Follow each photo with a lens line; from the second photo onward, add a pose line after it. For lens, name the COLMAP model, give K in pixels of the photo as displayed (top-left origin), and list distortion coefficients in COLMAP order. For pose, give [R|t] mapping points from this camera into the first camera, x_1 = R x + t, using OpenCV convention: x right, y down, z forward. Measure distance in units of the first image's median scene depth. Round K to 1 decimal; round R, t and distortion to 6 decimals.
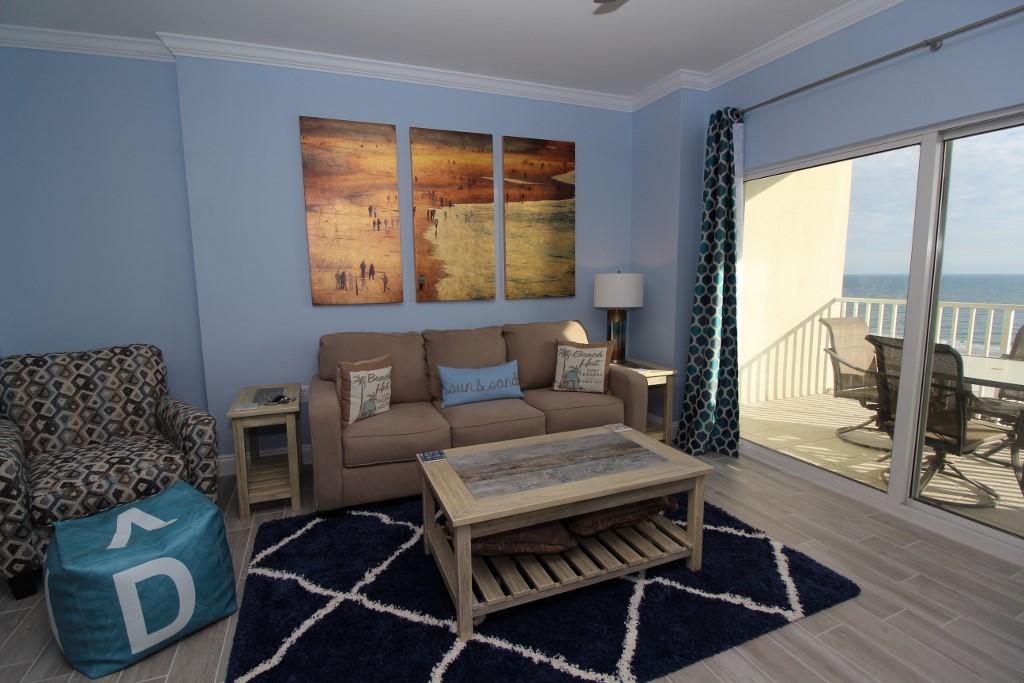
lens RADIAL K [[476.1, 0, 504.8], [0, 476.1, 340.0], [0, 0, 1]] dist [-0.001847, -0.010063]
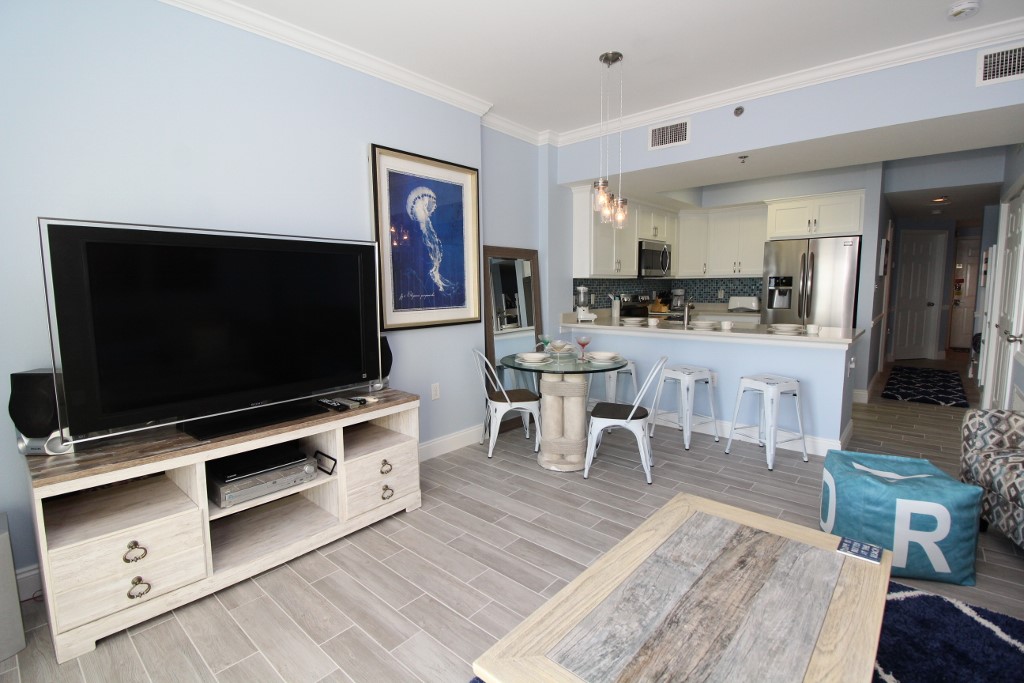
lens RADIAL K [[476.1, 0, 506.8], [0, 476.1, 340.7], [0, 0, 1]] dist [-0.001847, -0.010063]
pose [[-0.893933, 0.073534, -0.442127, 0.374773], [-0.039183, 0.969851, 0.240527, -0.120517], [0.446484, 0.232339, -0.864101, 0.849368]]
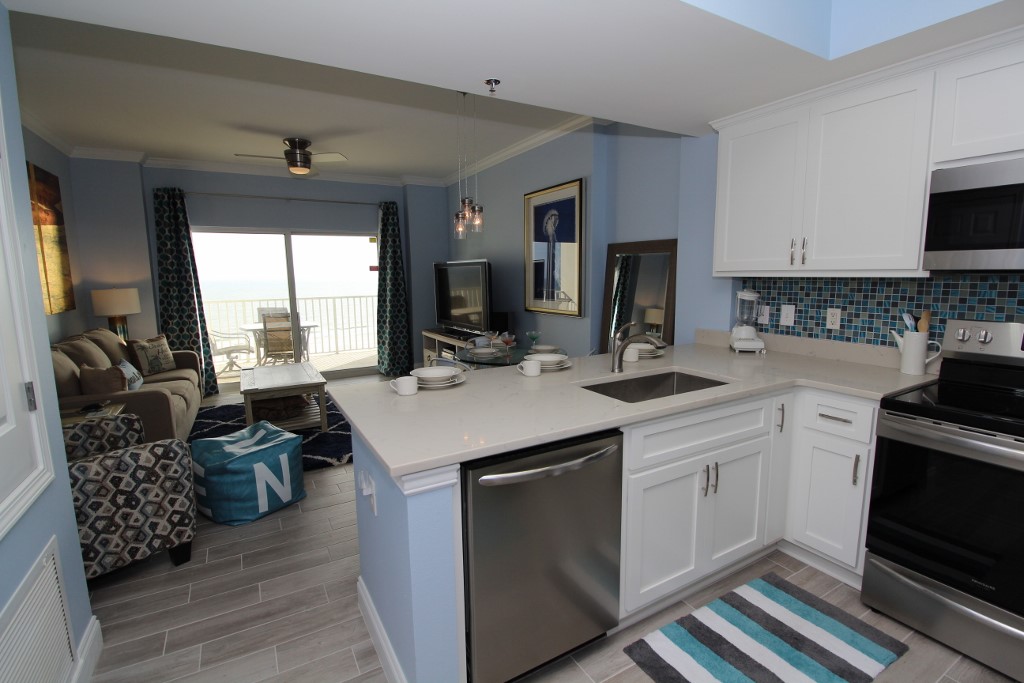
lens RADIAL K [[476.1, 0, 515.0], [0, 476.1, 343.7], [0, 0, 1]] dist [-0.001847, -0.010063]
pose [[-0.147119, -0.131319, 0.980363, -1.365394], [0.146348, 0.977349, 0.152877, -0.032307], [-0.978232, 0.165965, -0.124568, 0.138394]]
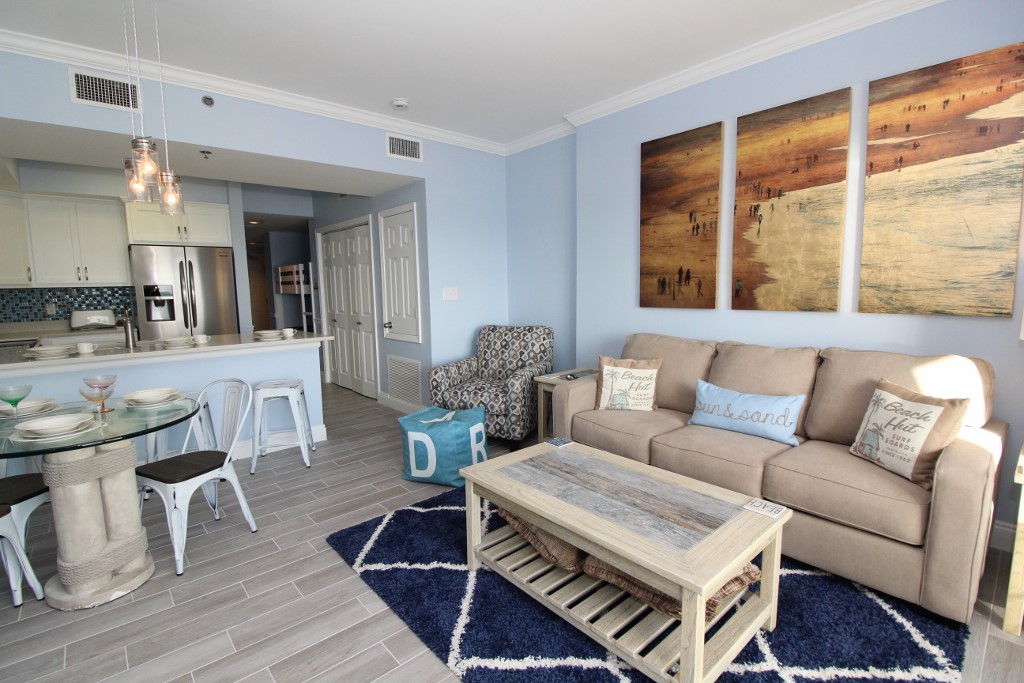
lens RADIAL K [[476.1, 0, 507.5], [0, 476.1, 340.5], [0, 0, 1]] dist [-0.001847, -0.010063]
pose [[0.331749, 0.115376, -0.936286, 0.559509], [-0.113906, 0.990131, 0.081651, -0.049971], [0.936466, 0.079561, 0.341617, 0.315021]]
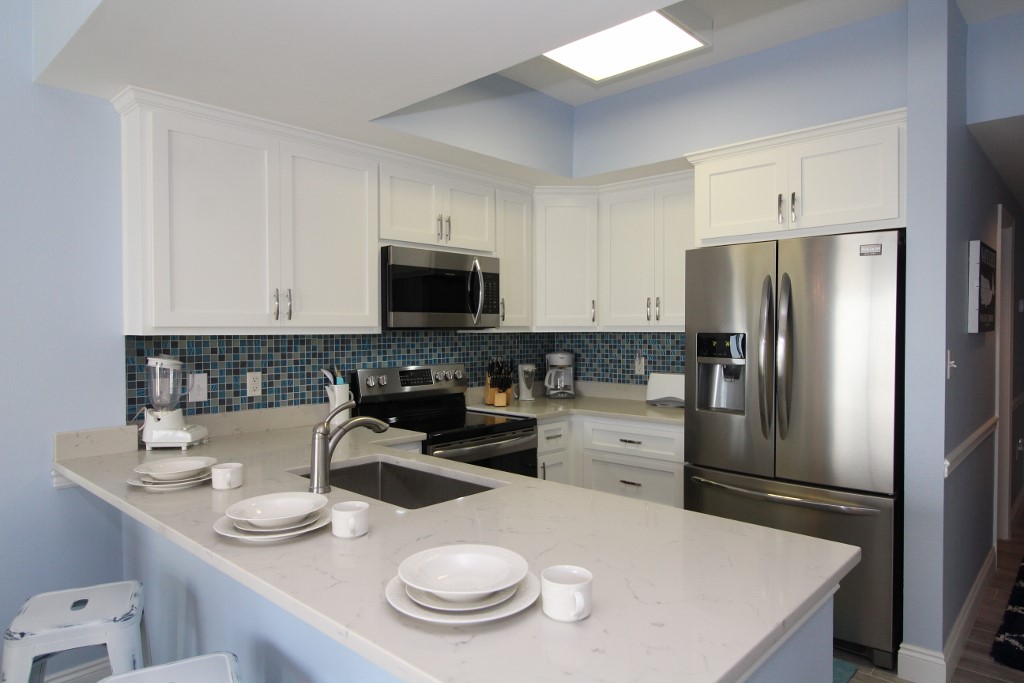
lens RADIAL K [[634.7, 0, 509.9], [0, 634.7, 339.9], [0, 0, 1]] dist [0.005640, -0.004668]
pose [[-0.905098, 0.021653, -0.424652, -0.594728], [-0.045064, 0.988193, 0.146438, -0.084429], [0.422809, 0.151677, -0.893435, 0.464497]]
